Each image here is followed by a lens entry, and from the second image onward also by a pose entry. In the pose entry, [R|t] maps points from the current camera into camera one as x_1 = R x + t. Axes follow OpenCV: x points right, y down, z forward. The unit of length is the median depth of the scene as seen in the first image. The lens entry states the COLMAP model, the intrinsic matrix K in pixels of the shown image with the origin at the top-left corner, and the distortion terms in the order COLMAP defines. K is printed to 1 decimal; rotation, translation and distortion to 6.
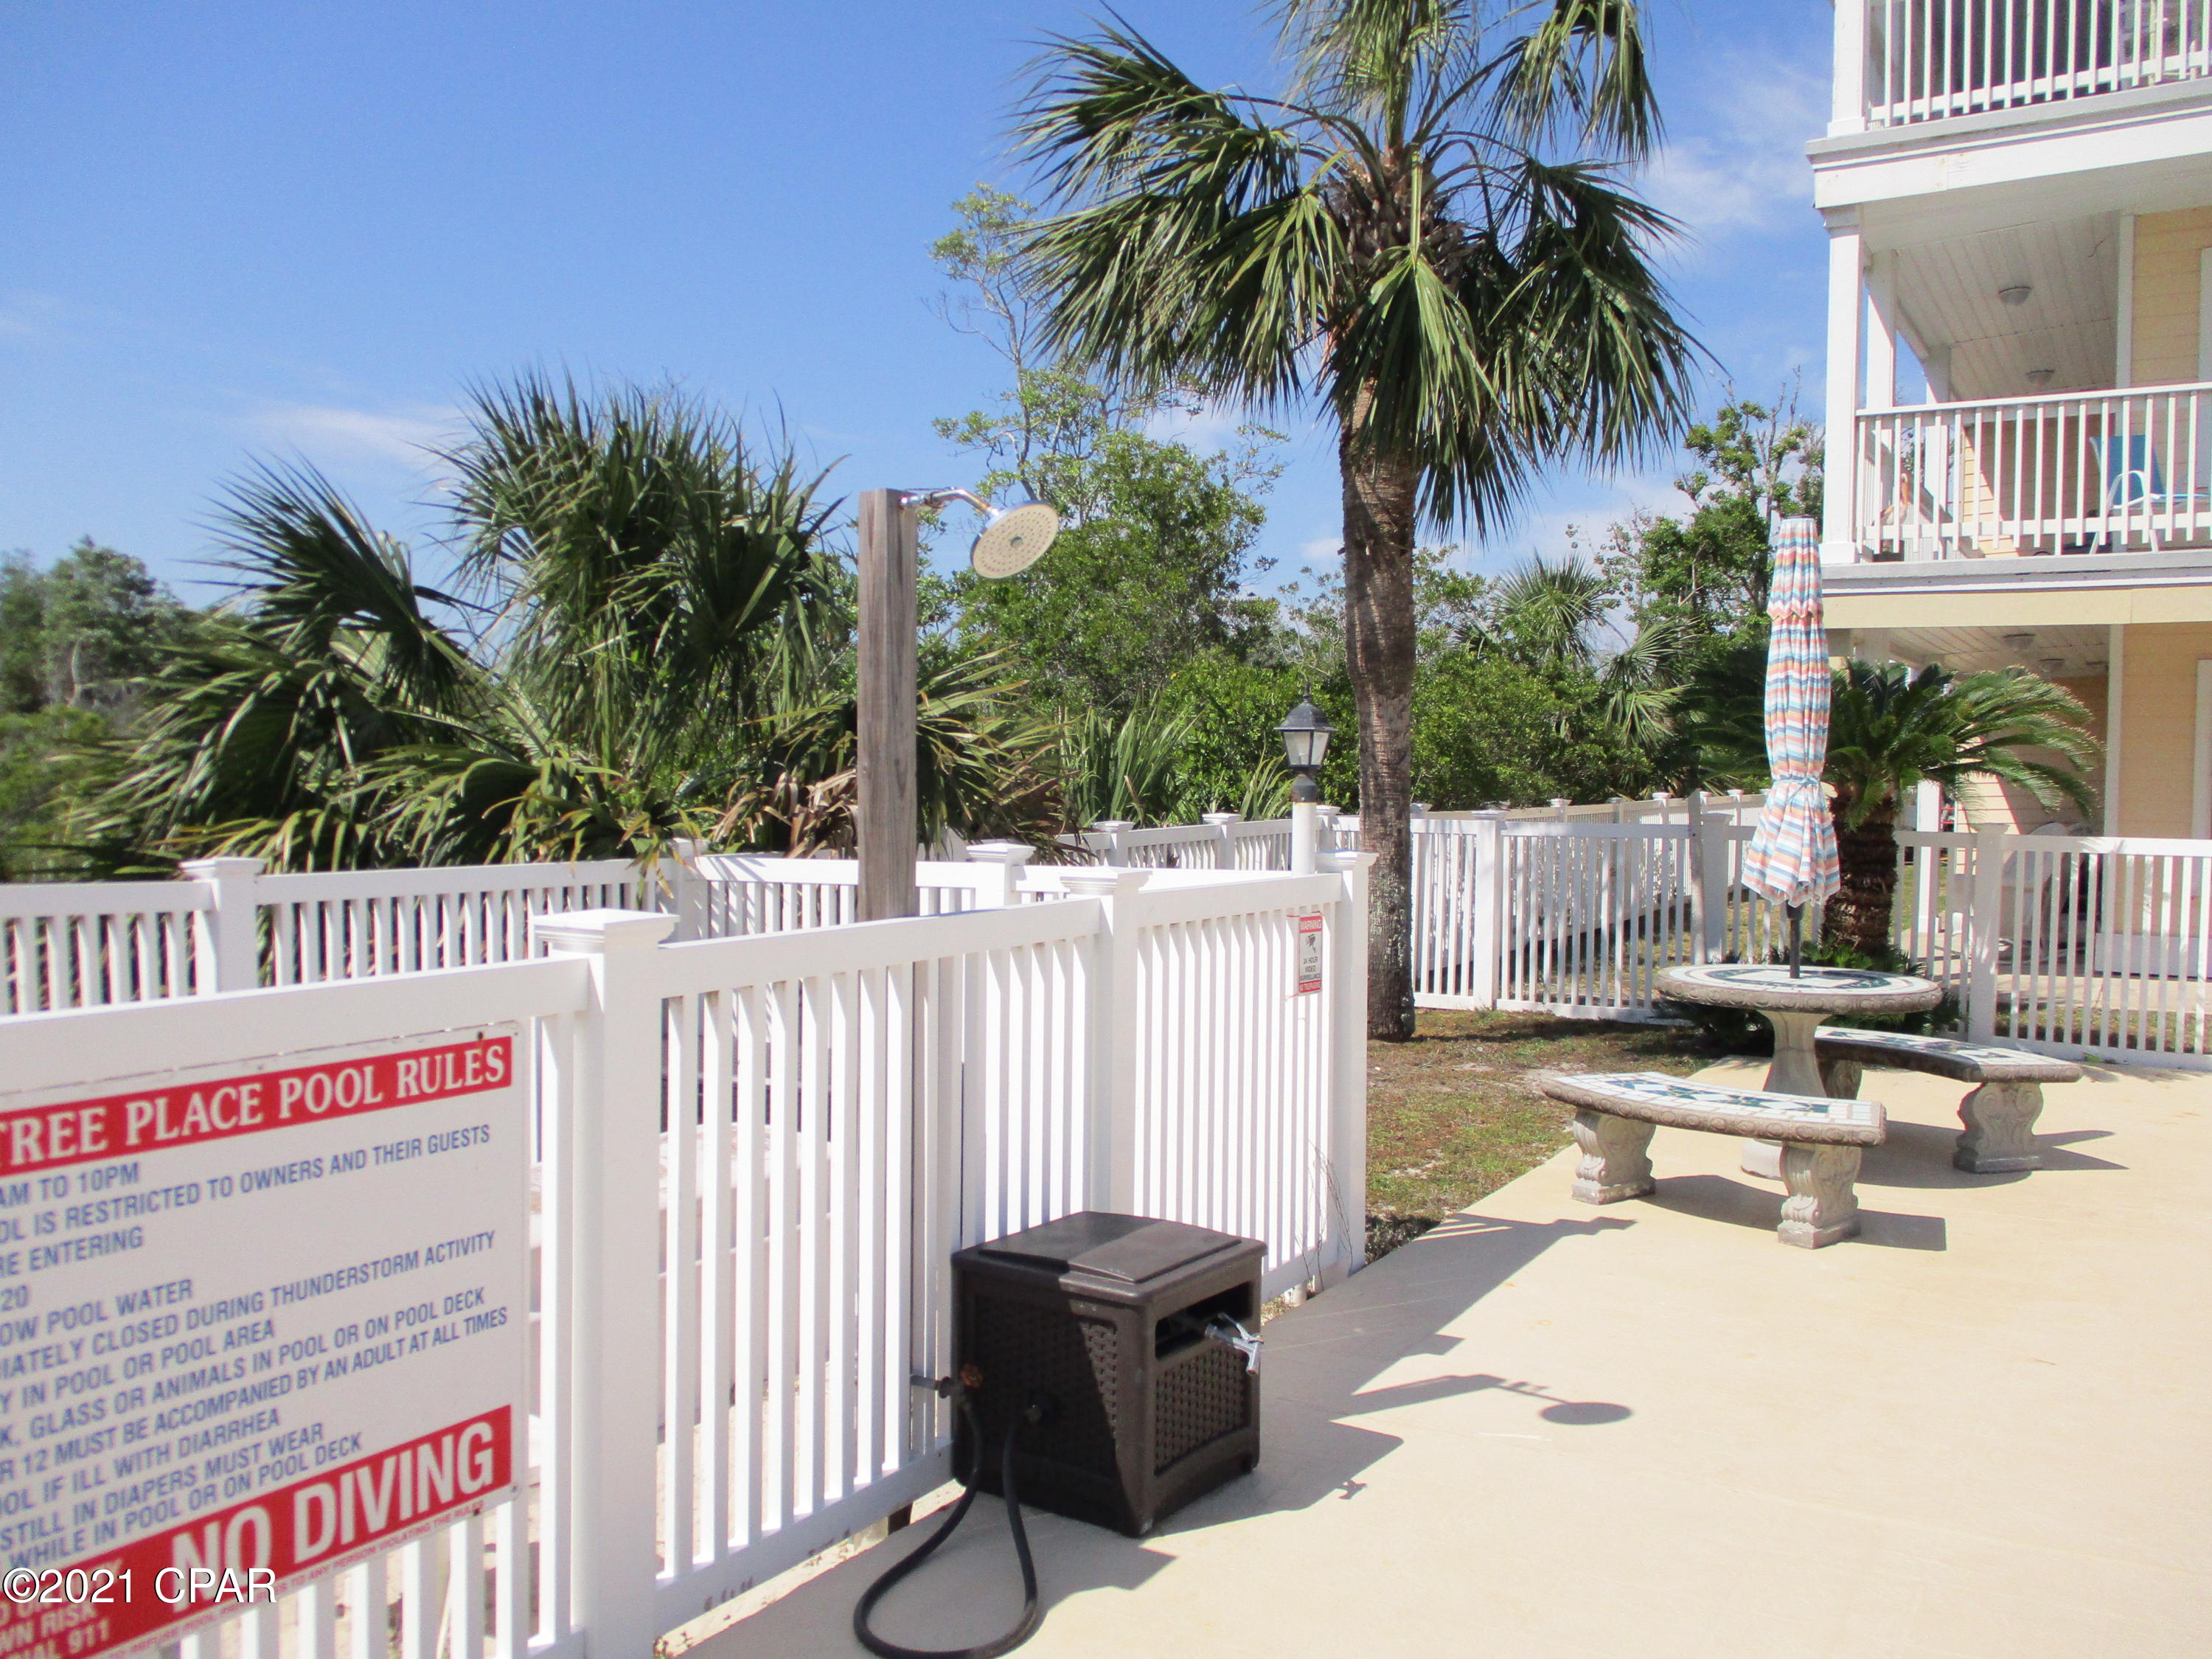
lens RADIAL K [[1848.1, 0, 1132.9], [0, 1848.1, 829.0], [0, 0, 1]] dist [-0.025320, 0.012637]
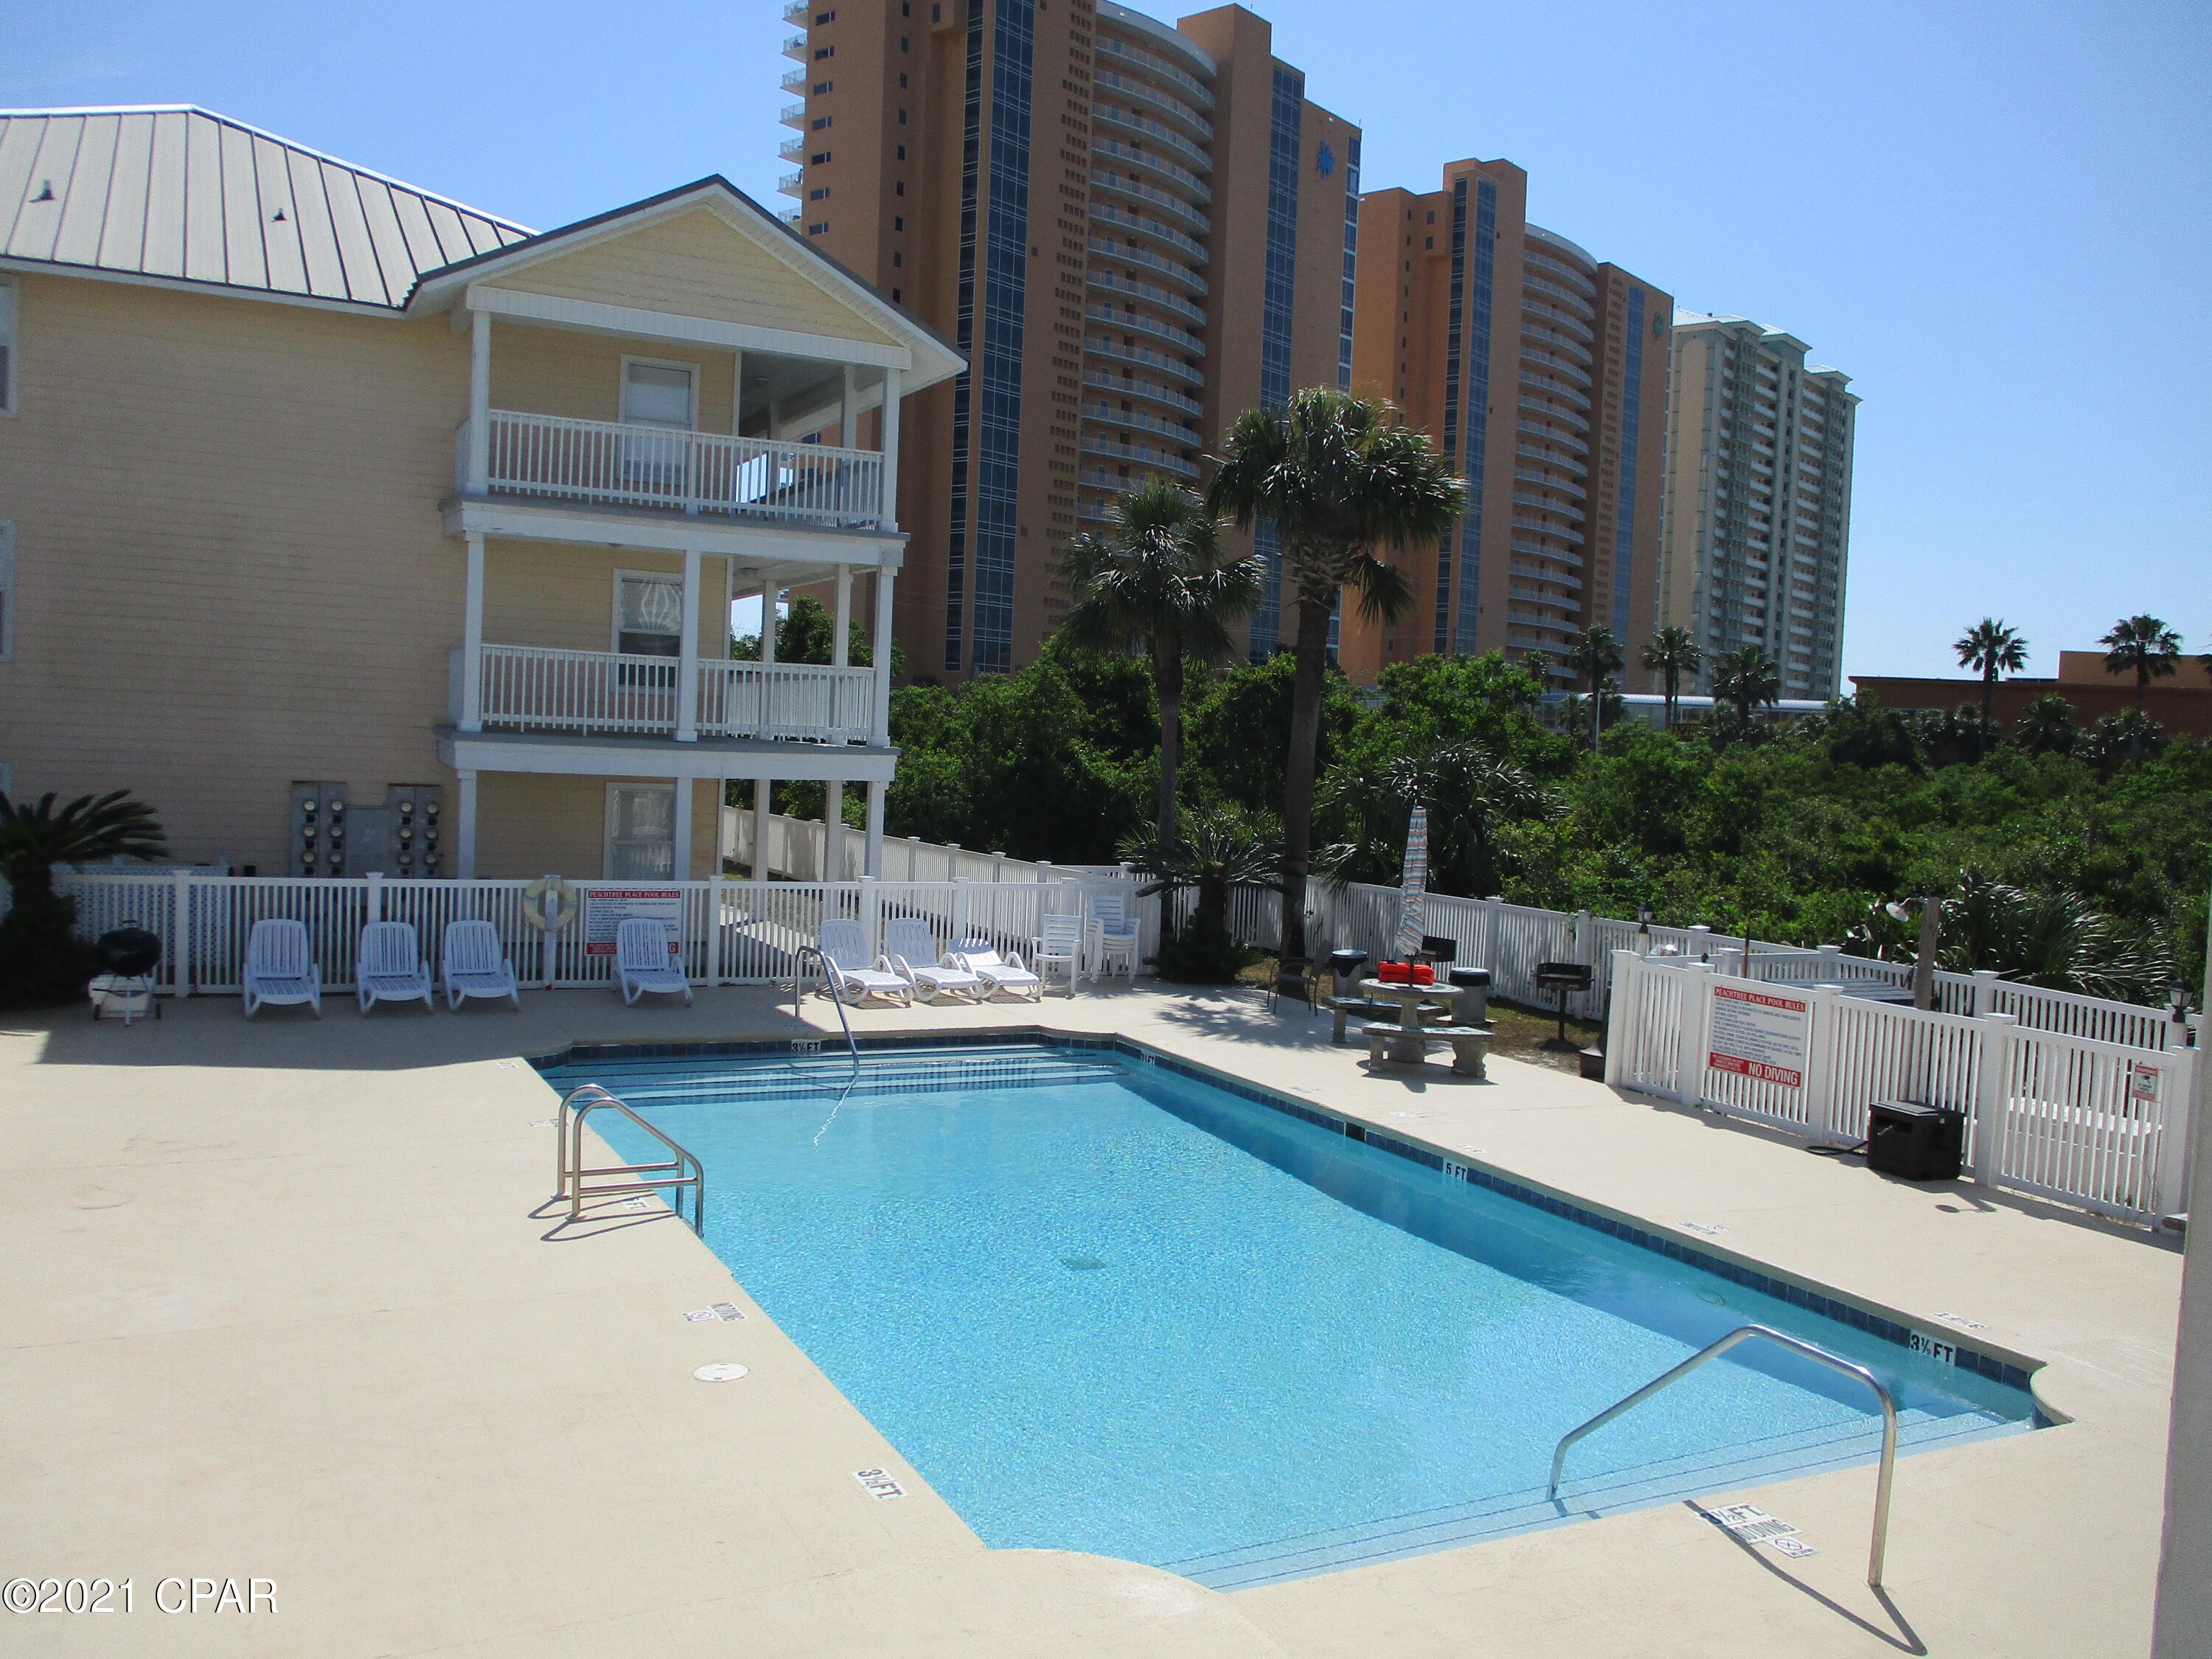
lens RADIAL K [[1818.3, 0, 1130.6], [0, 1818.3, 825.8], [0, 0, 1]] dist [-0.029764, 0.004096]
pose [[-0.518873, 0.001020, -0.854851, 1.480538], [-0.083621, 0.995143, 0.051943, -0.145806], [0.850751, 0.098435, -0.516268, 0.570230]]
